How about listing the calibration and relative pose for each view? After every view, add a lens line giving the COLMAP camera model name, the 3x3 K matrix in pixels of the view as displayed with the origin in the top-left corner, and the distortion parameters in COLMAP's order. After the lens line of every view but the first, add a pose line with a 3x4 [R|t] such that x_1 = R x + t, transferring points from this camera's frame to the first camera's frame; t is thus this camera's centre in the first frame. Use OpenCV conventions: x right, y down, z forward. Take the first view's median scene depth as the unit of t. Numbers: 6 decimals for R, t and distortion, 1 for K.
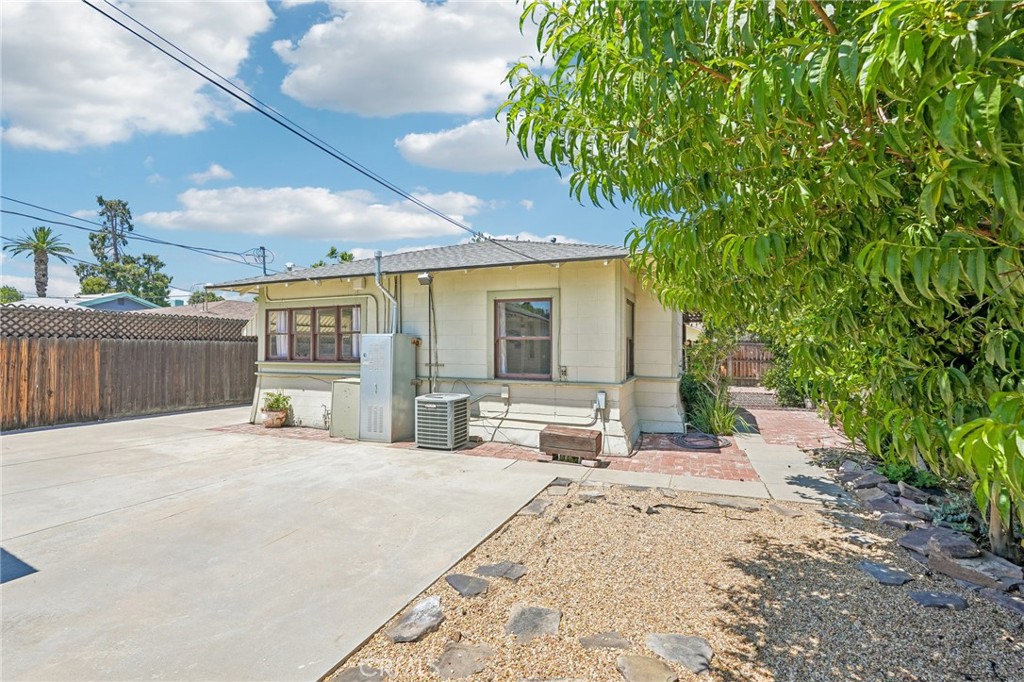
lens RADIAL K [[464.8, 0, 514.9], [0, 464.8, 346.8], [0, 0, 1]] dist [-0.005571, 0.002950]
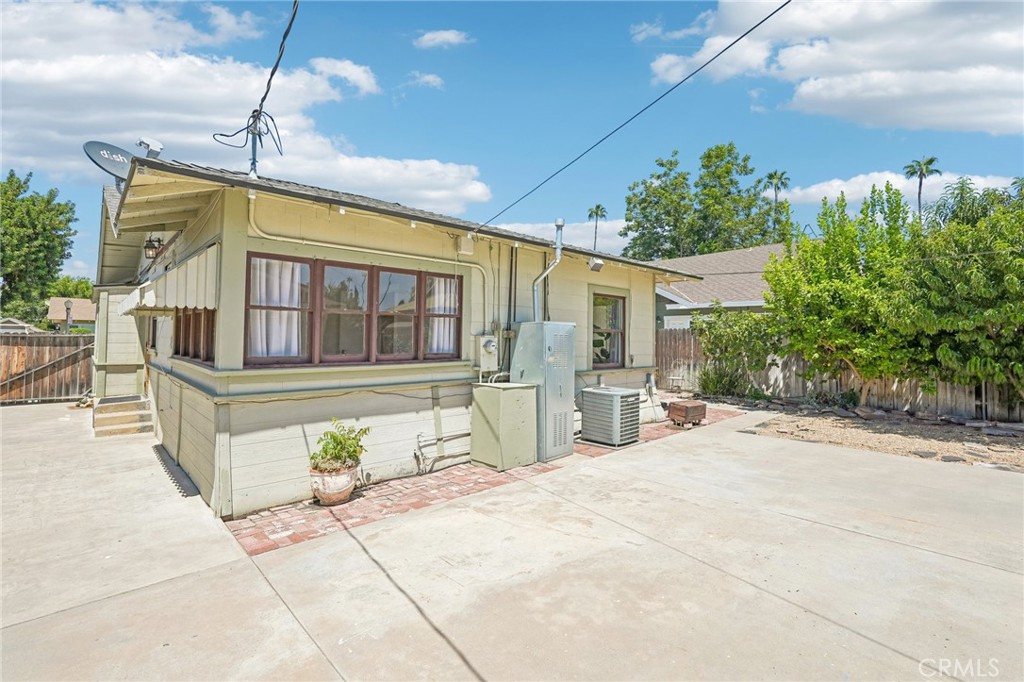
lens RADIAL K [[464.8, 0, 511.6], [0, 464.8, 338.7], [0, 0, 1]] dist [-0.005571, 0.002950]
pose [[0.421297, 0.004106, 0.906914, -1.050833], [-0.007331, 0.999973, -0.001122, 0.001987], [-0.906893, -0.006176, 0.421315, 0.732750]]
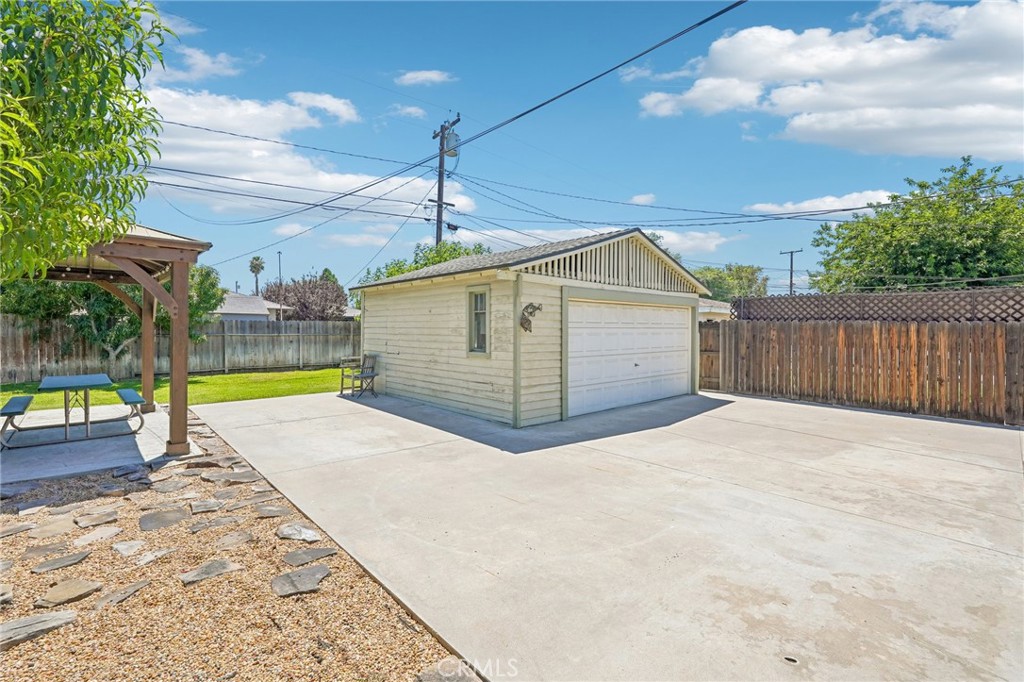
lens RADIAL K [[464.8, 0, 507.0], [0, 464.8, 335.7], [0, 0, 1]] dist [-0.005571, 0.002950]
pose [[-0.438040, 0.007728, -0.898922, 0.242546], [-0.006290, 0.999912, 0.011661, 0.003064], [0.898933, 0.010763, -0.437953, 0.715084]]
